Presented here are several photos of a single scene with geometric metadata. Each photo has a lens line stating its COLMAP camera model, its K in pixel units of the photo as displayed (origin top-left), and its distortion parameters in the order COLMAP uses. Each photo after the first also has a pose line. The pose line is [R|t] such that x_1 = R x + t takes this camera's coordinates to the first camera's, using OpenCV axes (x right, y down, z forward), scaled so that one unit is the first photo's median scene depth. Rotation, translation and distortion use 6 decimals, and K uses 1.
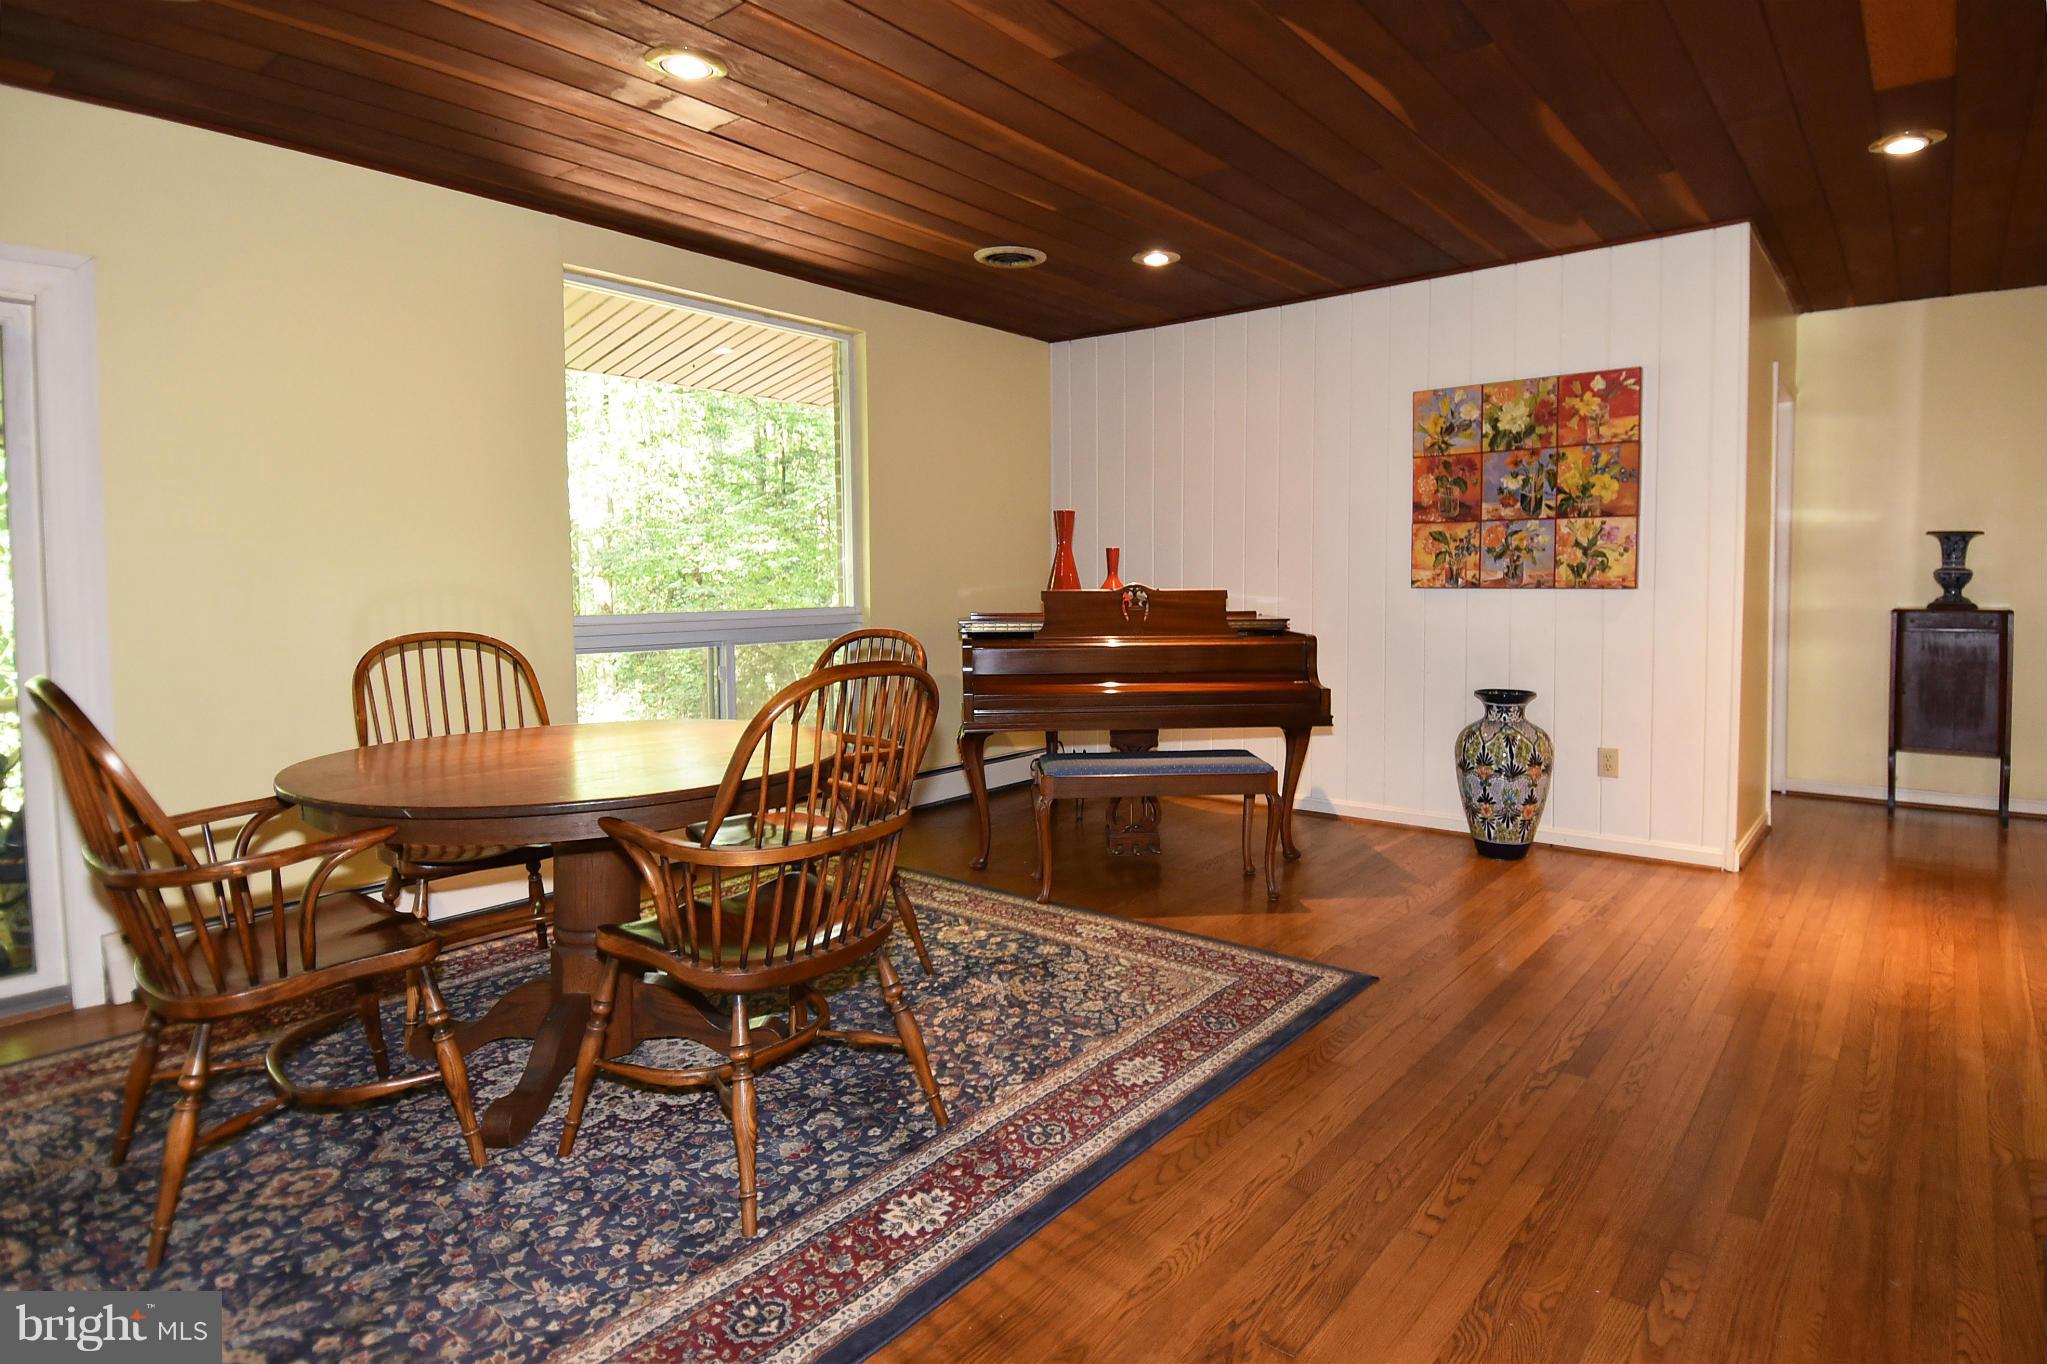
lens RADIAL K [[1111.7, 0, 1073.8], [0, 1111.7, 615.5], [0, 0, 1]] dist [0.066804, -0.069037]
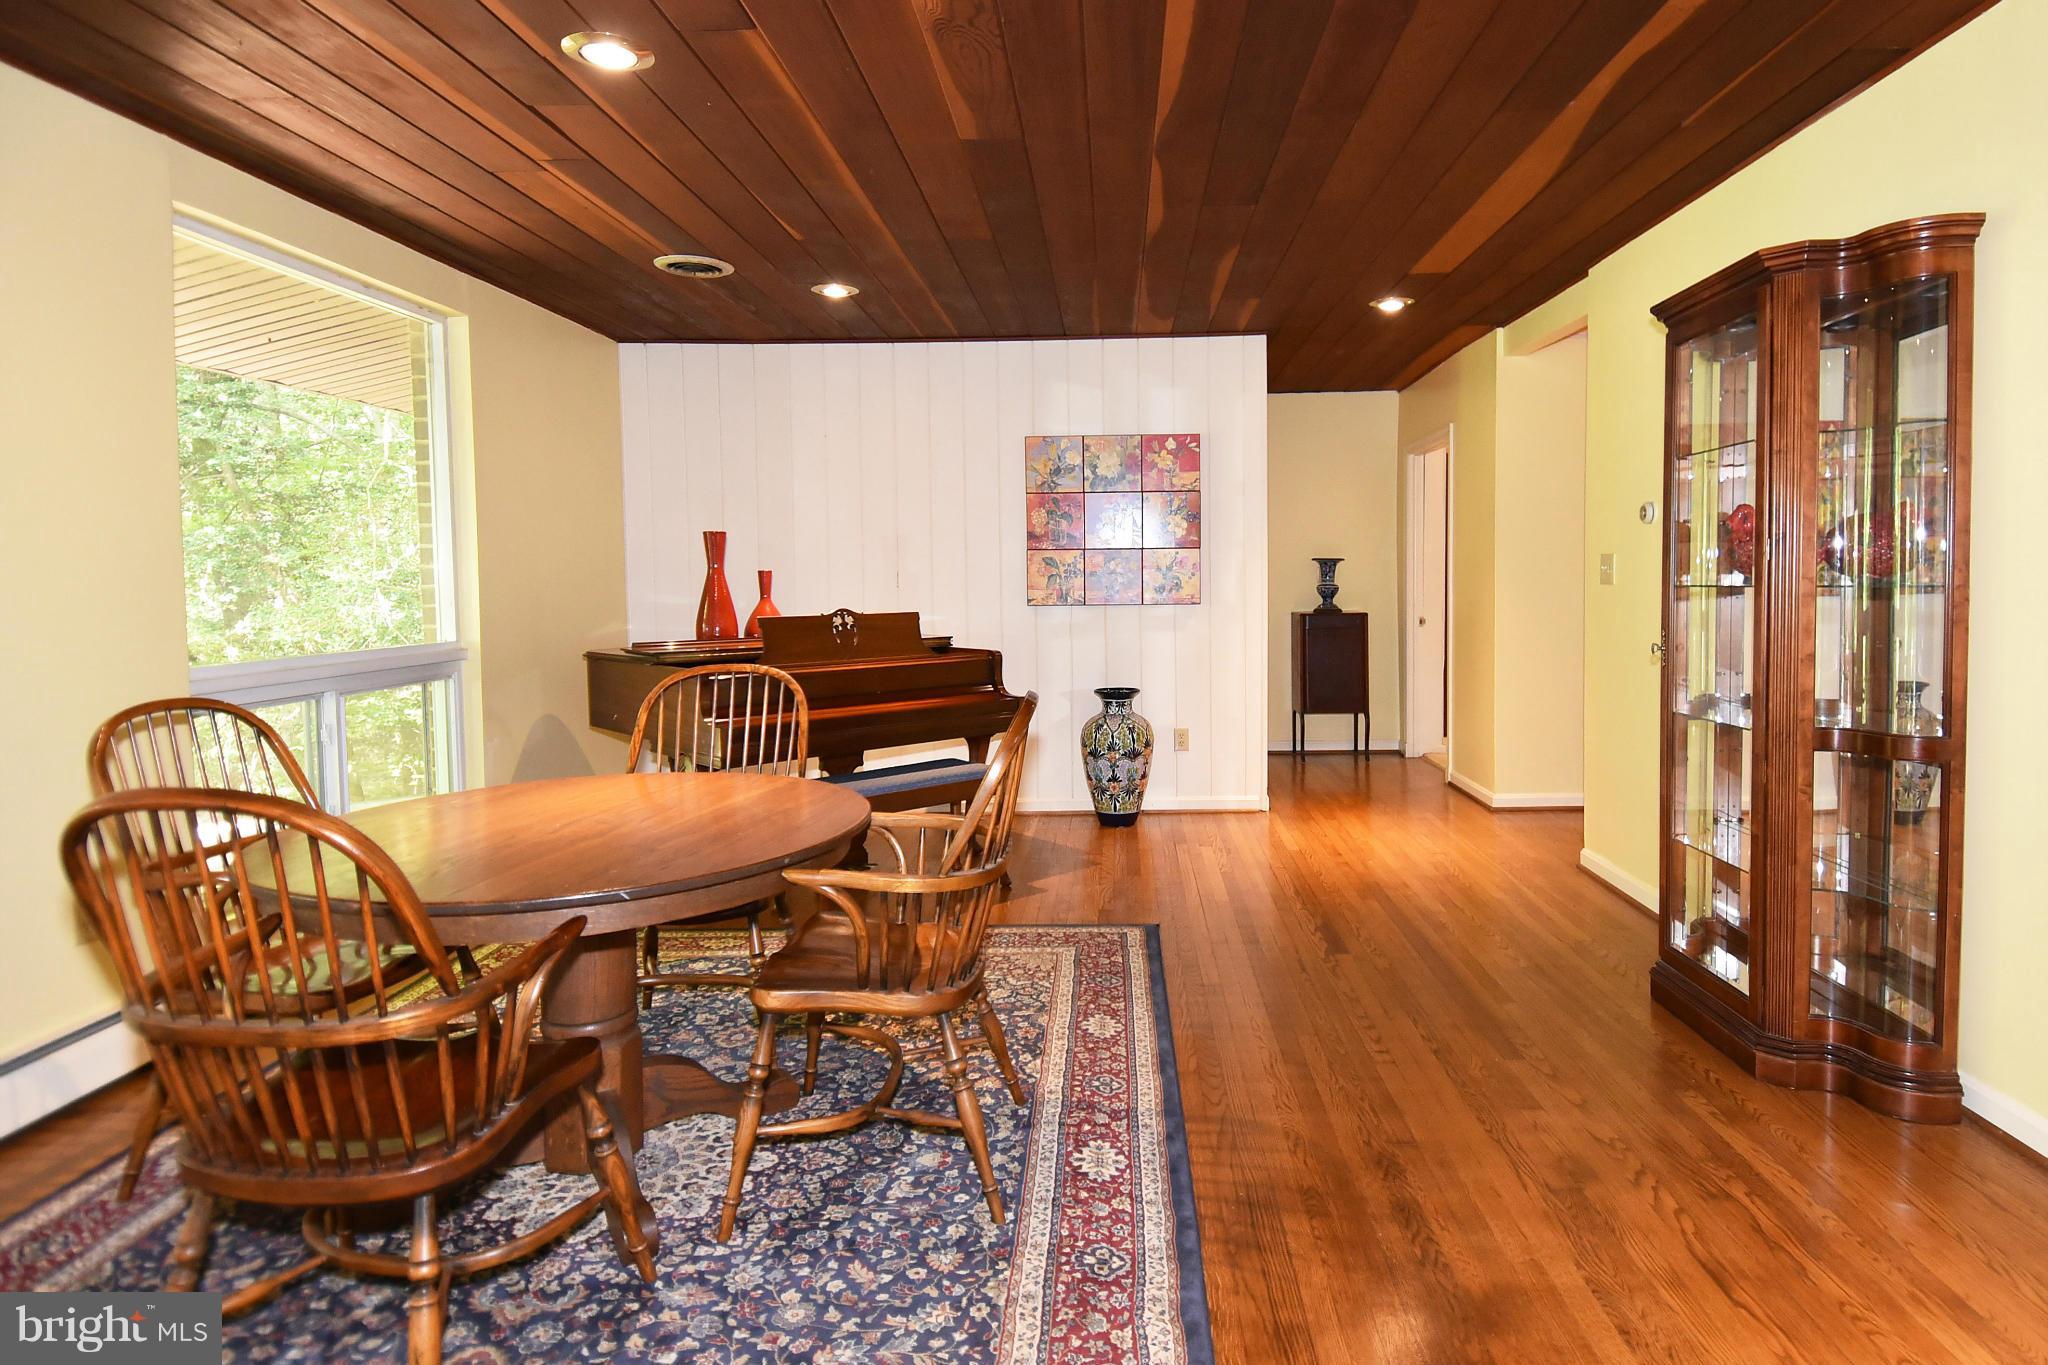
lens RADIAL K [[1154.1, 0, 1091.9], [0, 1154.1, 612.4], [0, 0, 1]] dist [0.077068, -0.079536]
pose [[0.793594, -0.024365, 0.607959, -0.415799], [0.030674, 0.999529, 0.000017, -0.017914], [-0.607674, 0.018635, 0.793968, 0.015981]]
